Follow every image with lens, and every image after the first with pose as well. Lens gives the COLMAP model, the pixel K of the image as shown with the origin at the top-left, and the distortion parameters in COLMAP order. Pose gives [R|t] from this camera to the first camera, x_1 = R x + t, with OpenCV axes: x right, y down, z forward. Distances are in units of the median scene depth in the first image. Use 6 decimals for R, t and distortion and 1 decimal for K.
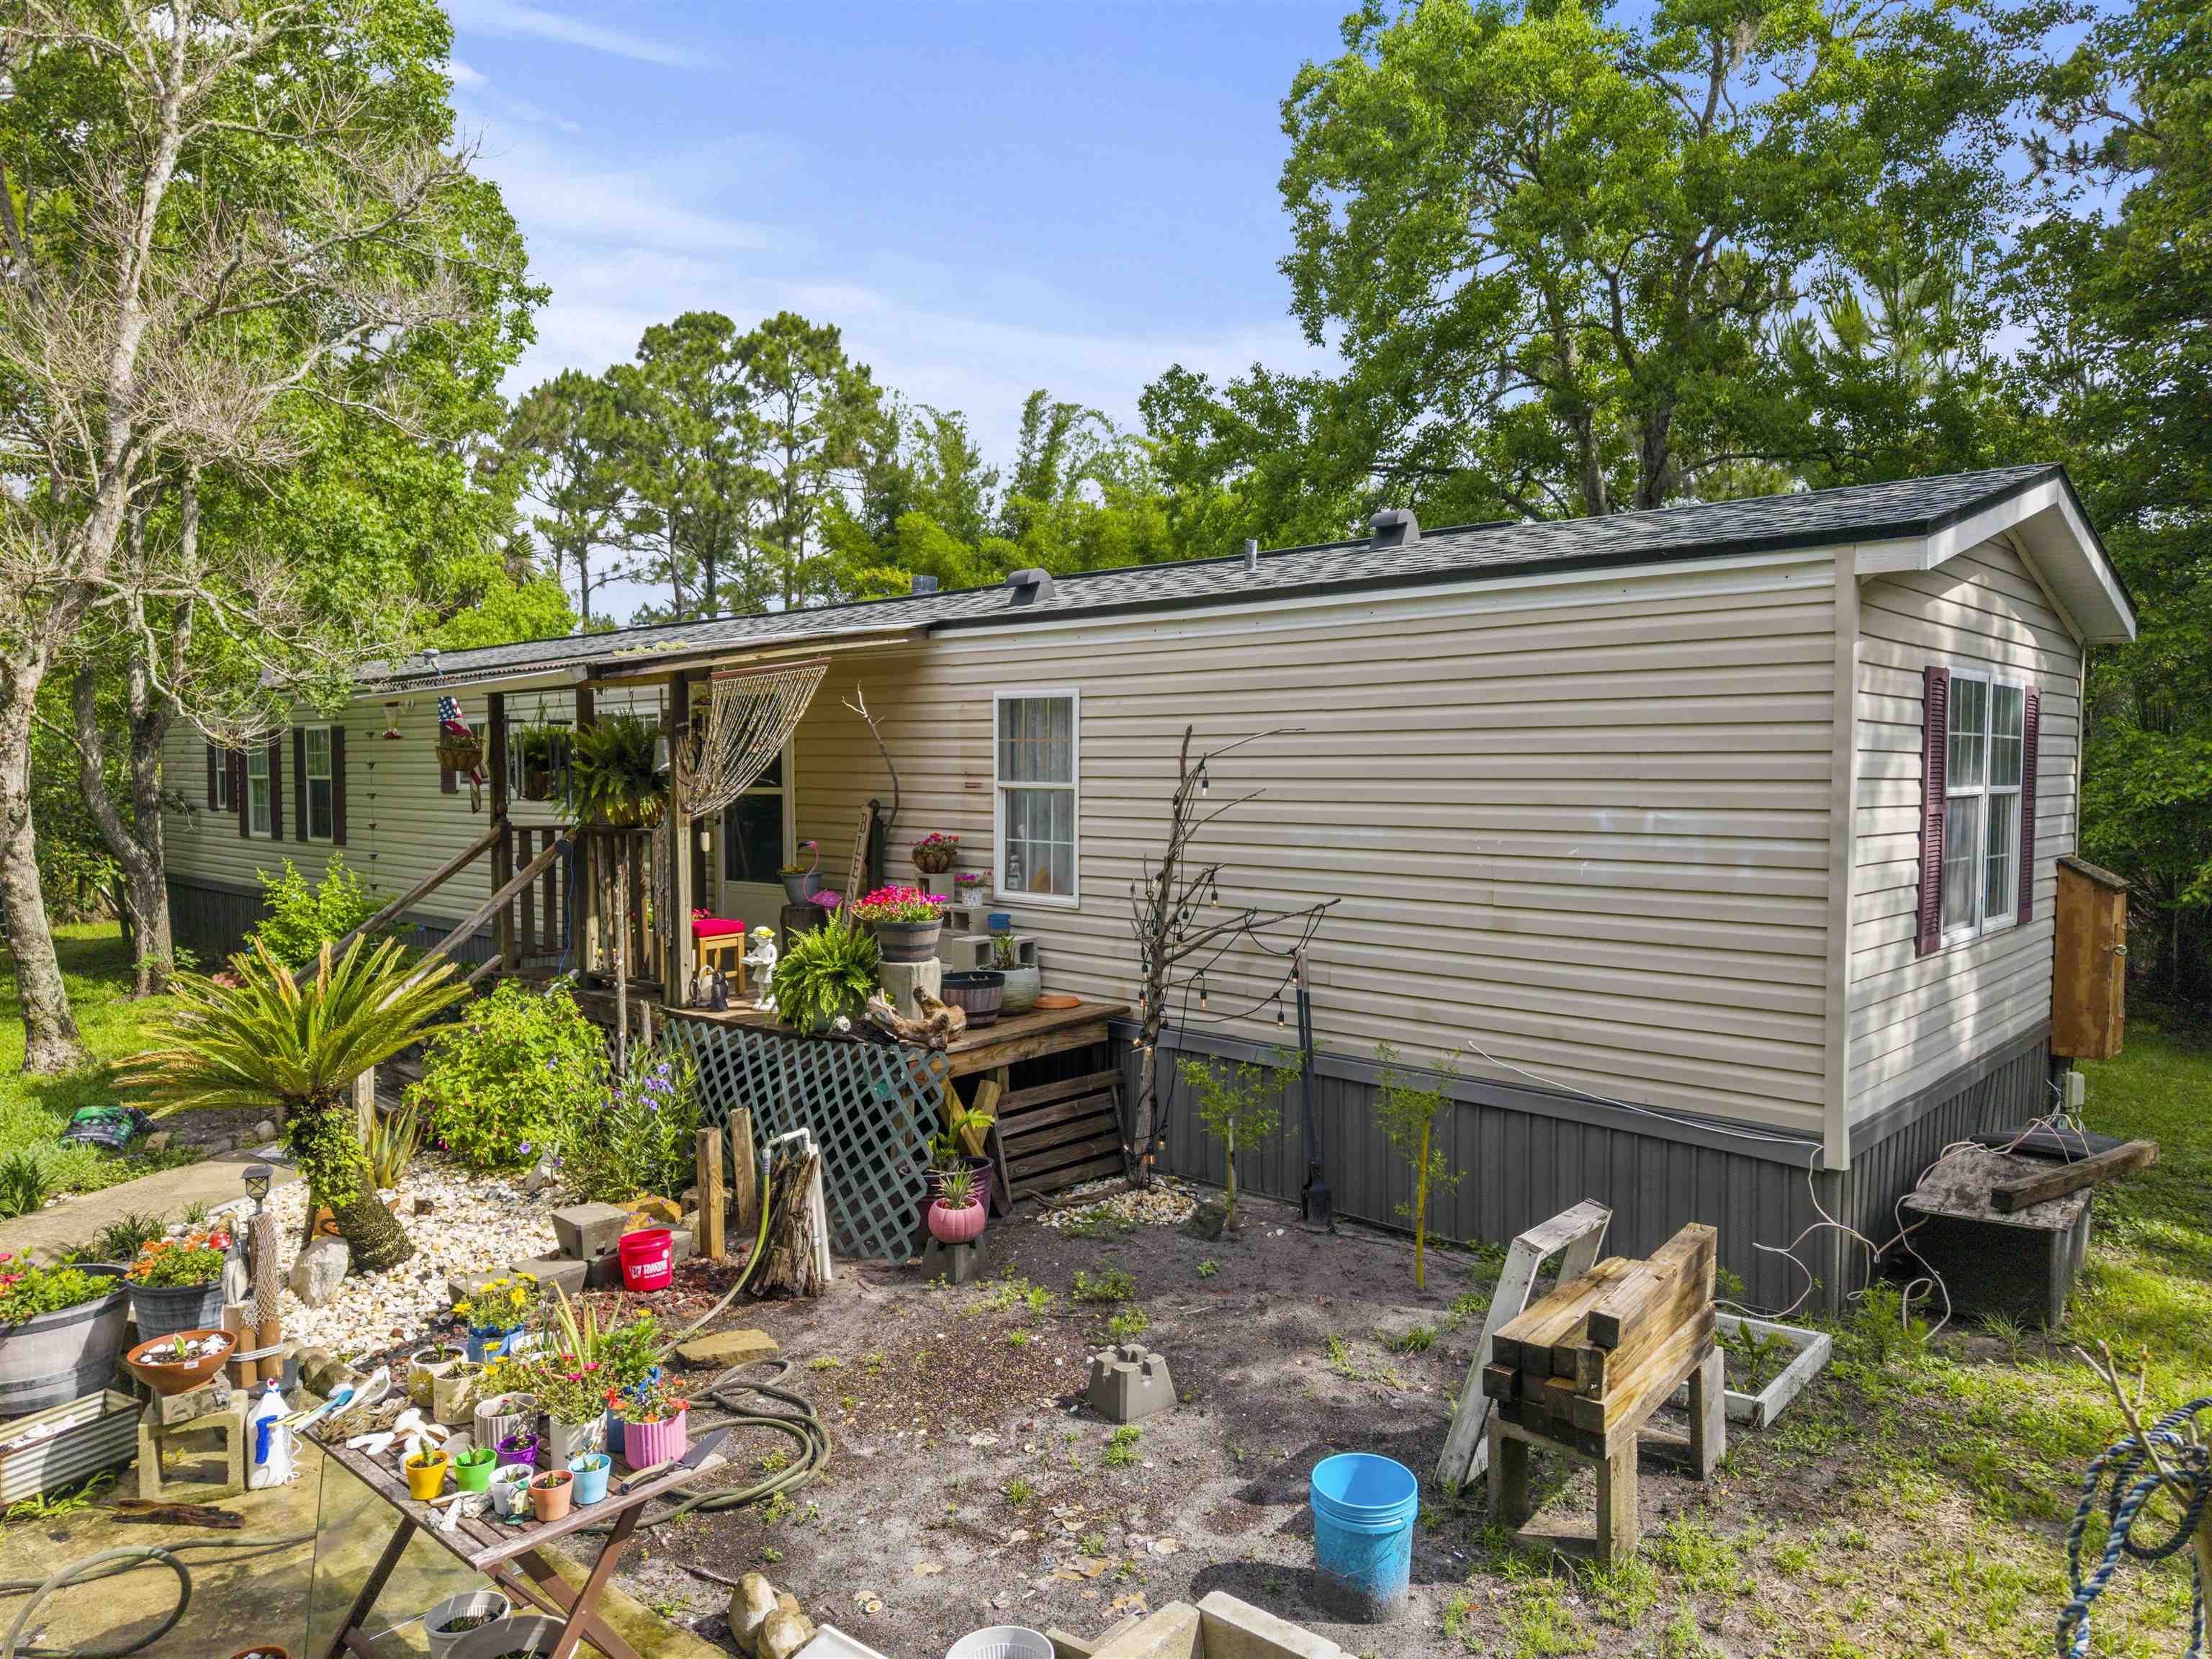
lens RADIAL K [[1471.2, 0, 1106.5], [0, 1471.2, 823.0], [0, 0, 1]] dist [0.027565, -0.024744]
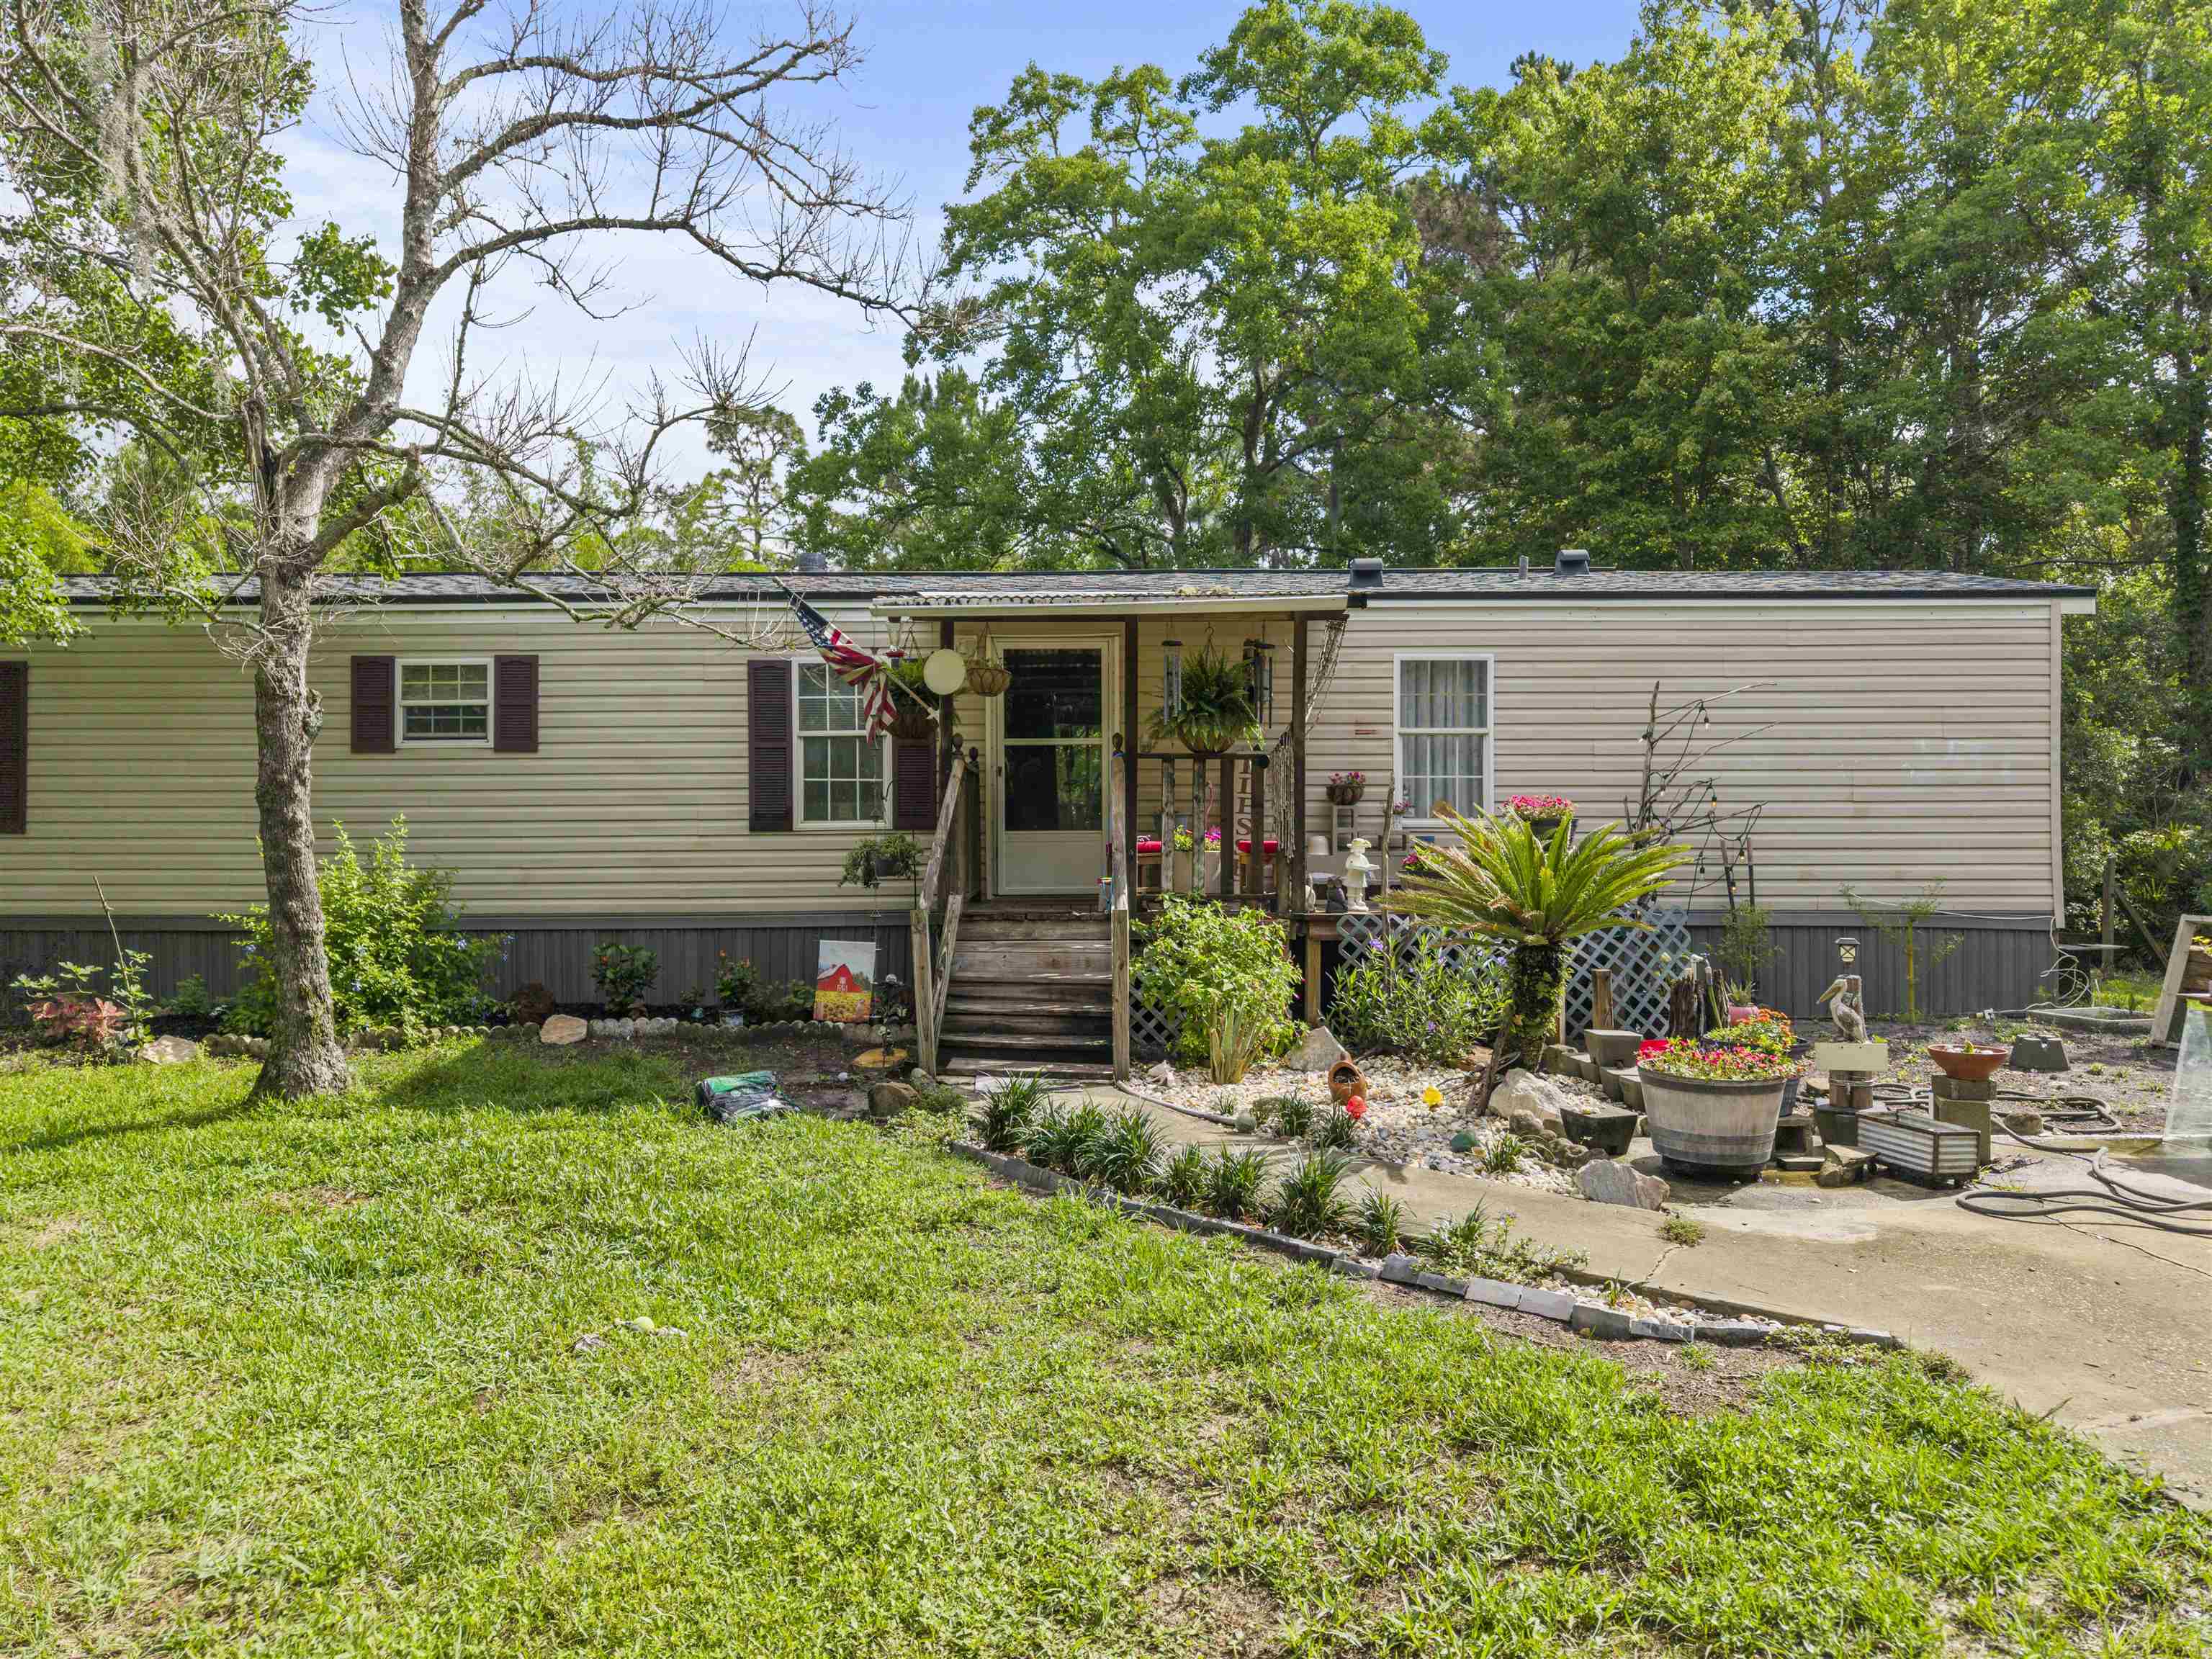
lens RADIAL K [[1471.2, 0, 1105.9], [0, 1471.2, 831.3], [0, 0, 1]] dist [0.027565, -0.024744]
pose [[0.737296, 0.003020, 0.675564, -1.140441], [0.025838, 0.999132, -0.032665, 0.096218], [-0.675076, 0.041539, 0.736578, 0.285728]]
